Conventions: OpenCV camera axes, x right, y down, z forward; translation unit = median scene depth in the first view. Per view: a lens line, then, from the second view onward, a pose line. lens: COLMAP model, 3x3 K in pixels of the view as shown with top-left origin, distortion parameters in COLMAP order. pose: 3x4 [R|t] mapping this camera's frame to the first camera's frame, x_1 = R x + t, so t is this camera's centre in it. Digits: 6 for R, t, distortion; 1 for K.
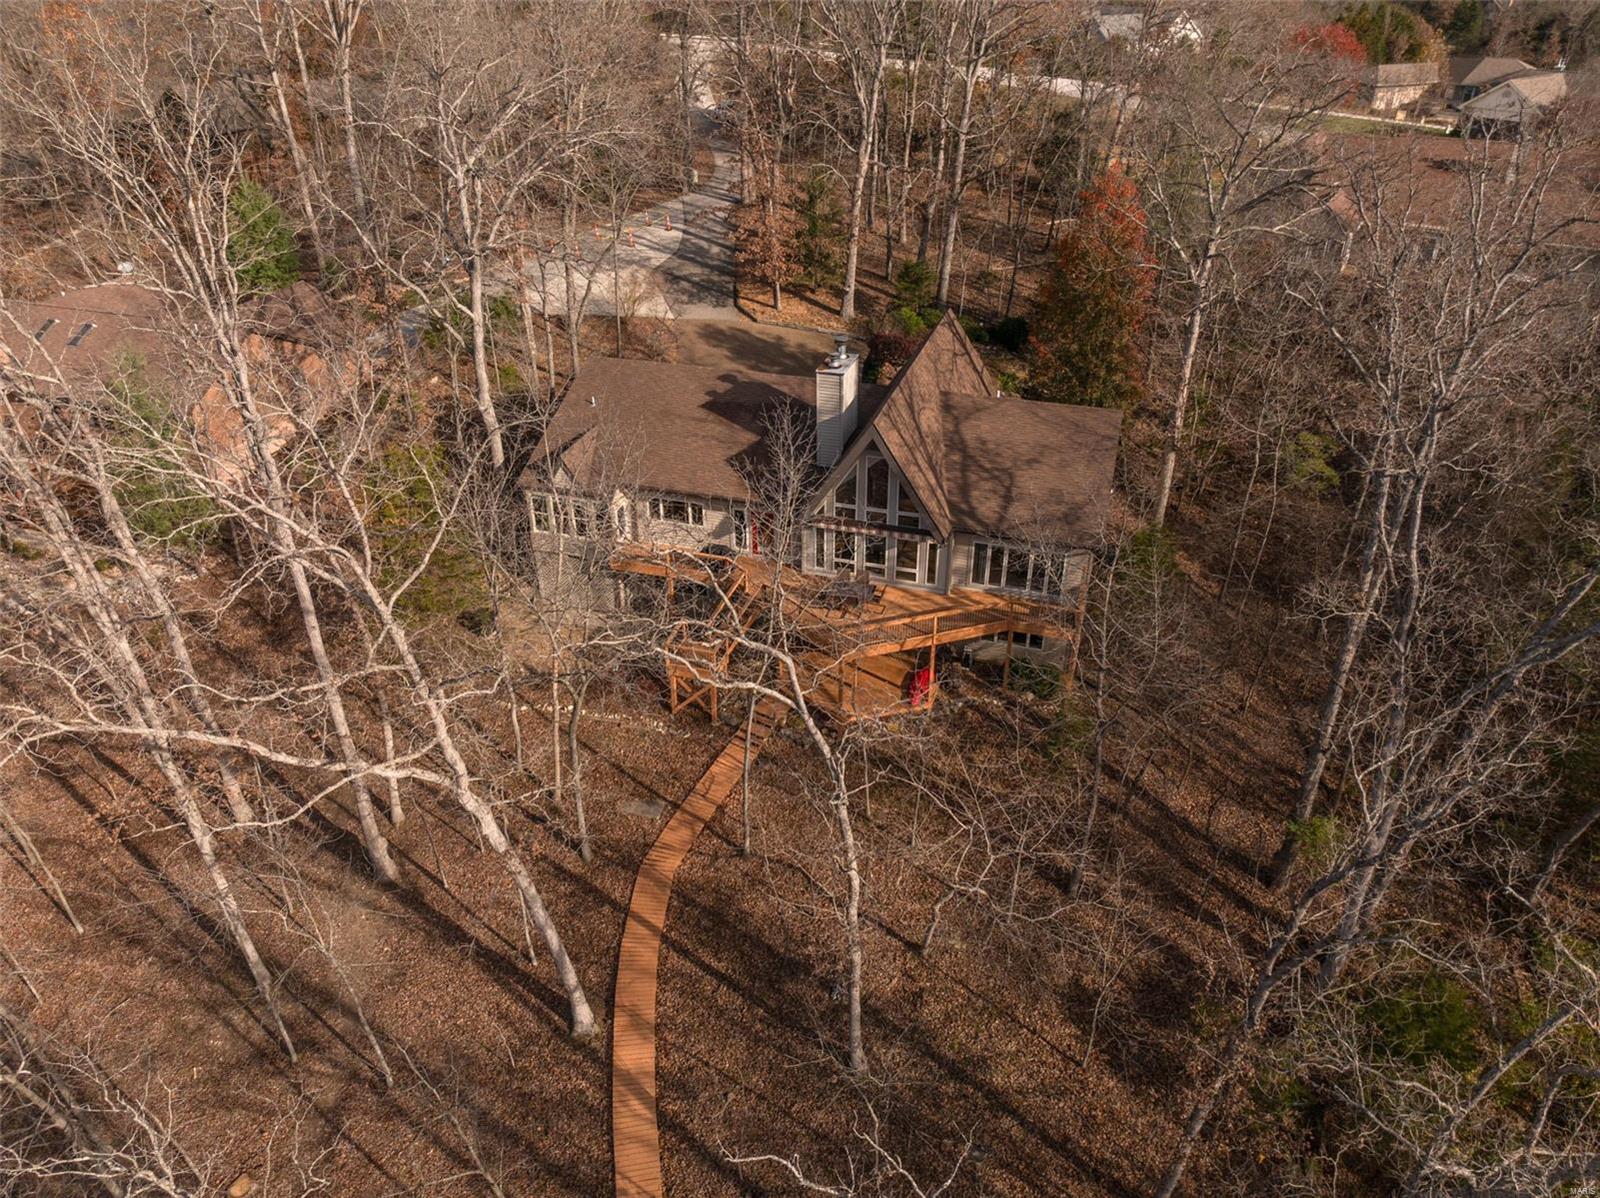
lens RADIAL K [[1129.5, 0, 799.9], [0, 1129.5, 598.8], [0, 0, 1]] dist [-0.016475, -0.013420]
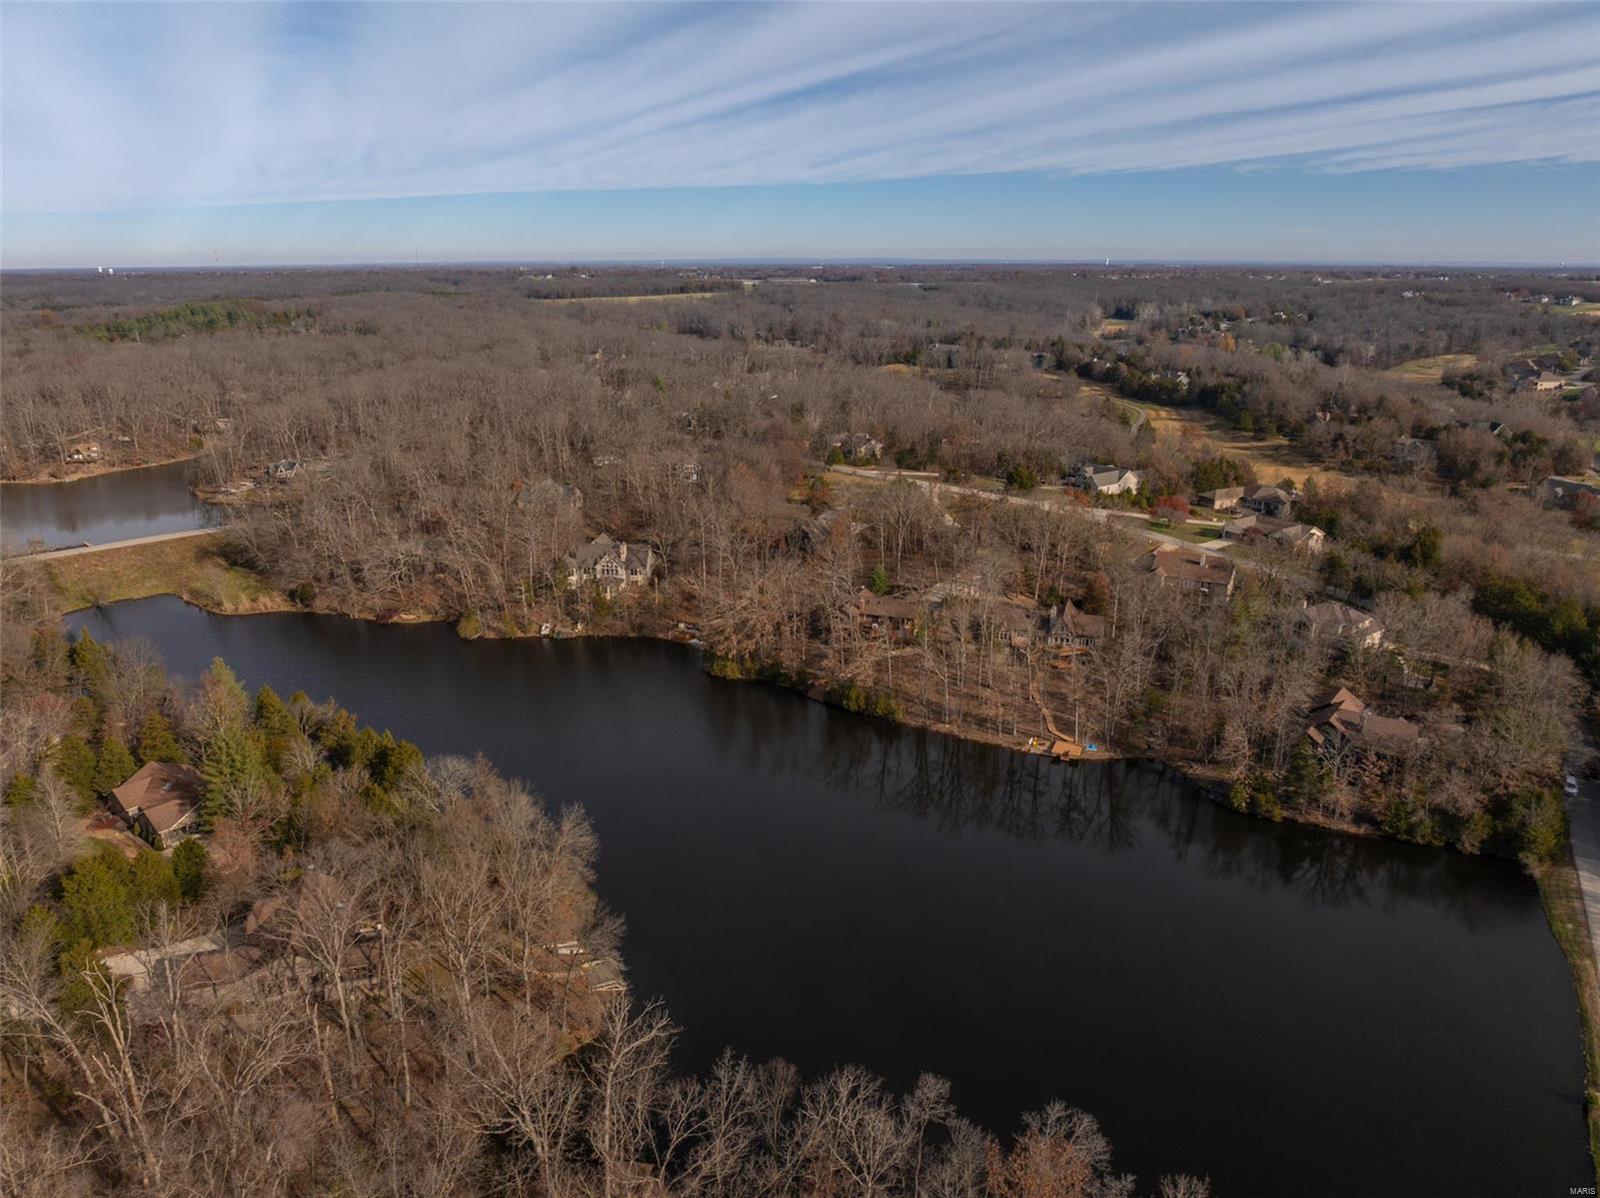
lens RADIAL K [[1129.5, 0, 800.2], [0, 1129.5, 599.6], [0, 0, 1]] dist [-0.016475, -0.013420]
pose [[0.999944, 0.007217, -0.007705, -1.013954], [-0.008812, 0.972511, -0.232692, 0.920055], [0.005814, 0.232747, 0.972520, -3.855956]]
